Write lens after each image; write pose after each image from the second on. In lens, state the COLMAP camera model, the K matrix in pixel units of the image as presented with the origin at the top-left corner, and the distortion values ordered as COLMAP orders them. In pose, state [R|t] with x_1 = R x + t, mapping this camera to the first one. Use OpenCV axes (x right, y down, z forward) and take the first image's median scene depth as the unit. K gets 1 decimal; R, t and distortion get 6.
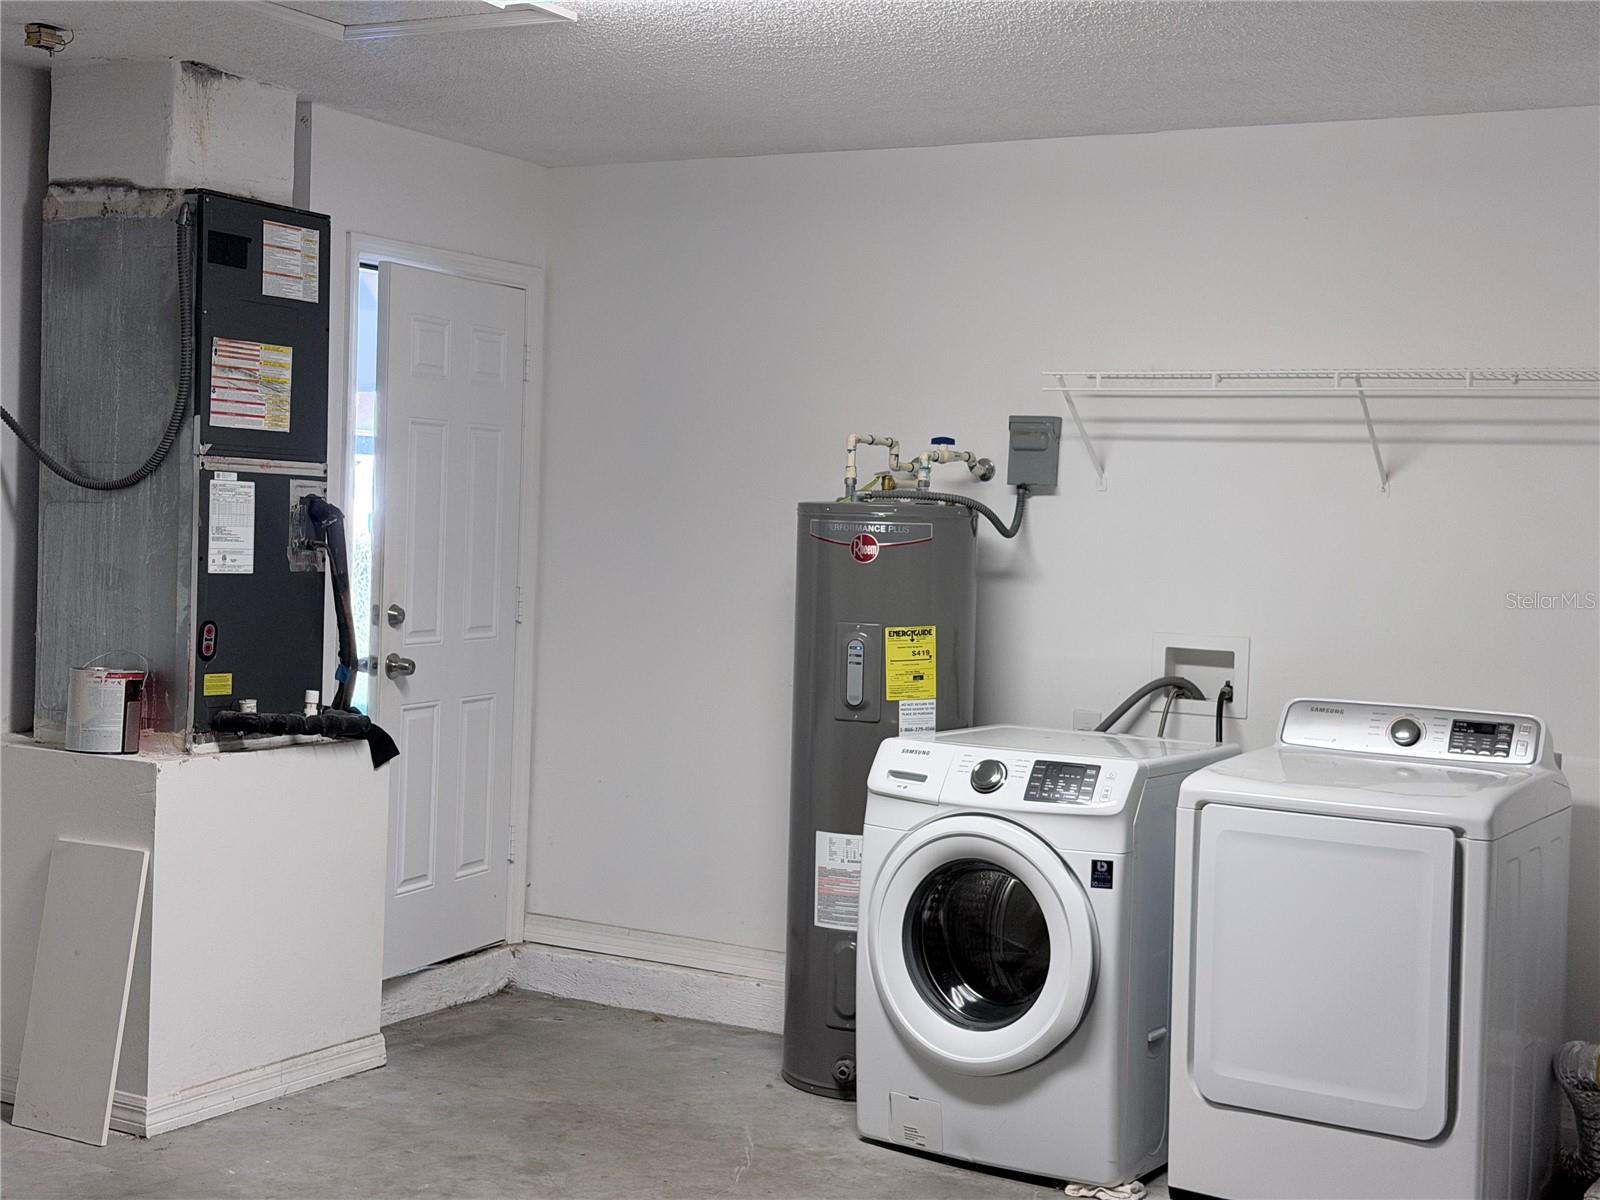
lens RADIAL K [[2245.5, 0, 800.0], [0, 2245.5, 600.0], [0, 0, 1]] dist [0.153254, 0.025492]
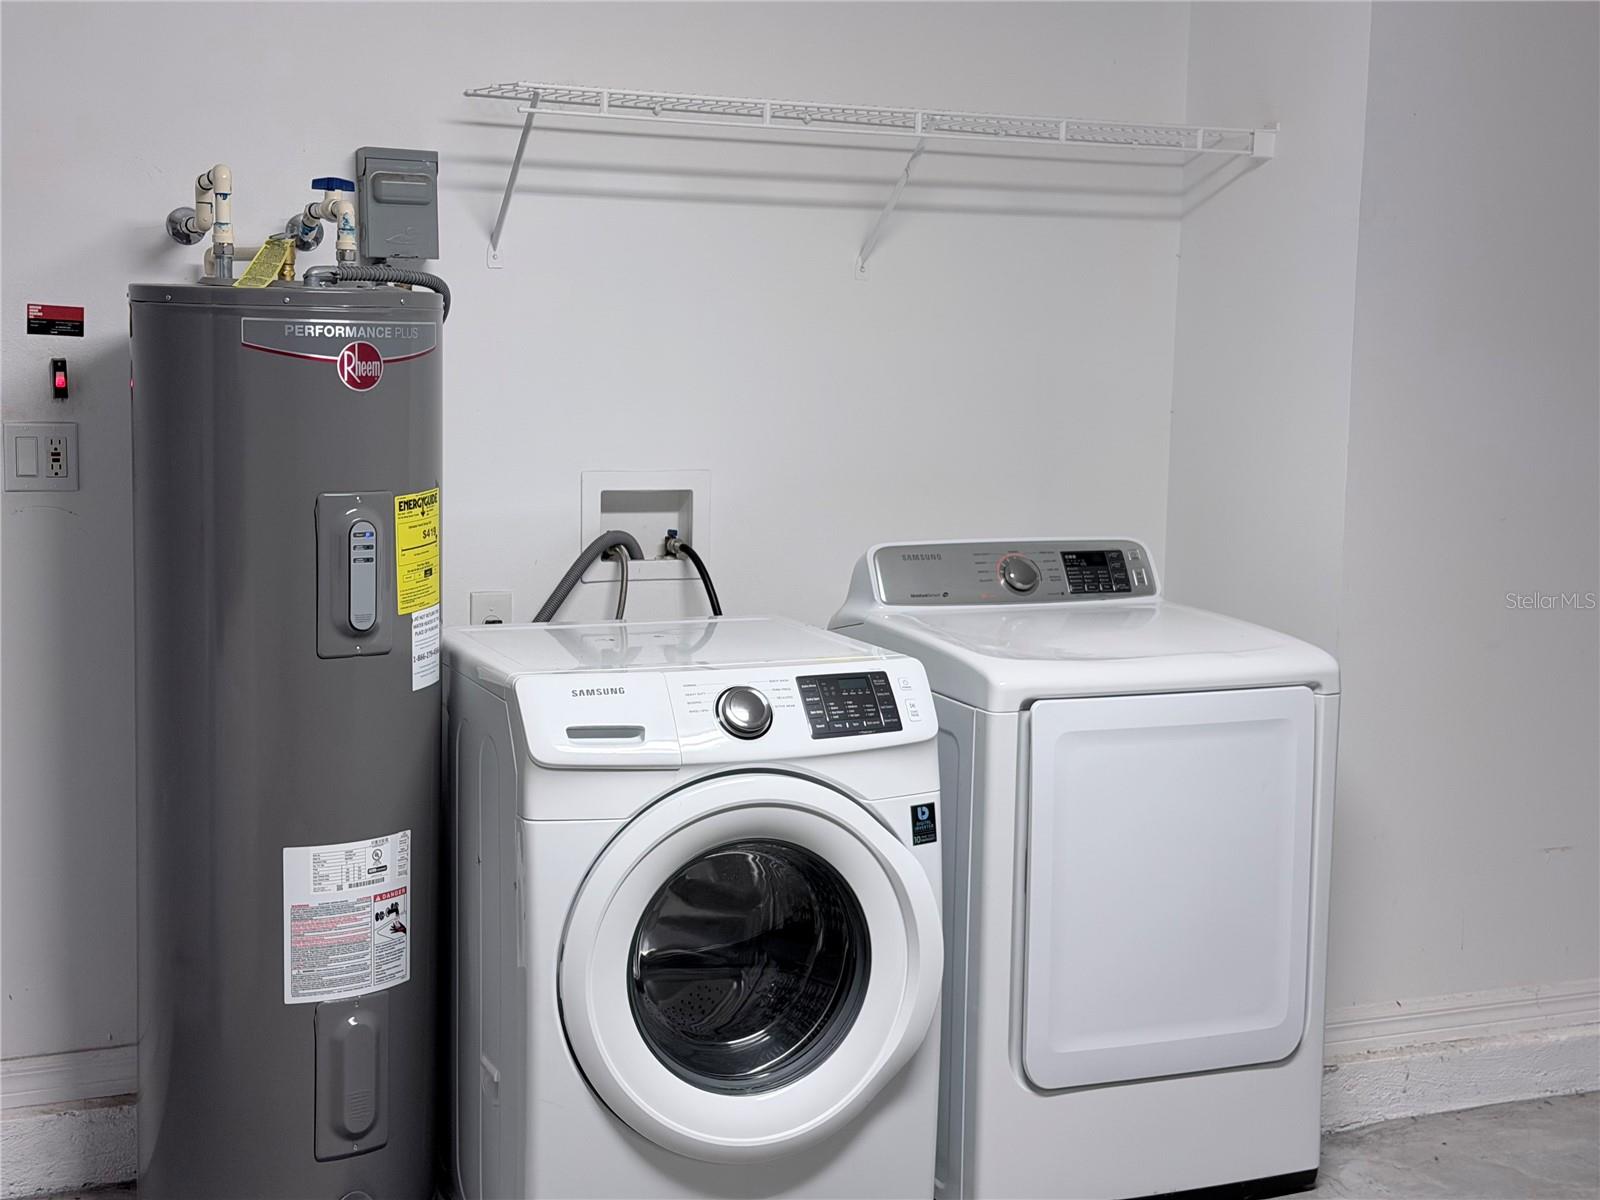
lens RADIAL K [[2245.5, 0, 800.0], [0, 2245.5, 600.0], [0, 0, 1]] dist [0.153254, 0.025492]
pose [[0.576756, -0.120025, 0.808051, -0.395042], [0.034961, 0.991868, 0.122375, -0.030838], [-0.816168, -0.042330, 0.576262, 0.557116]]
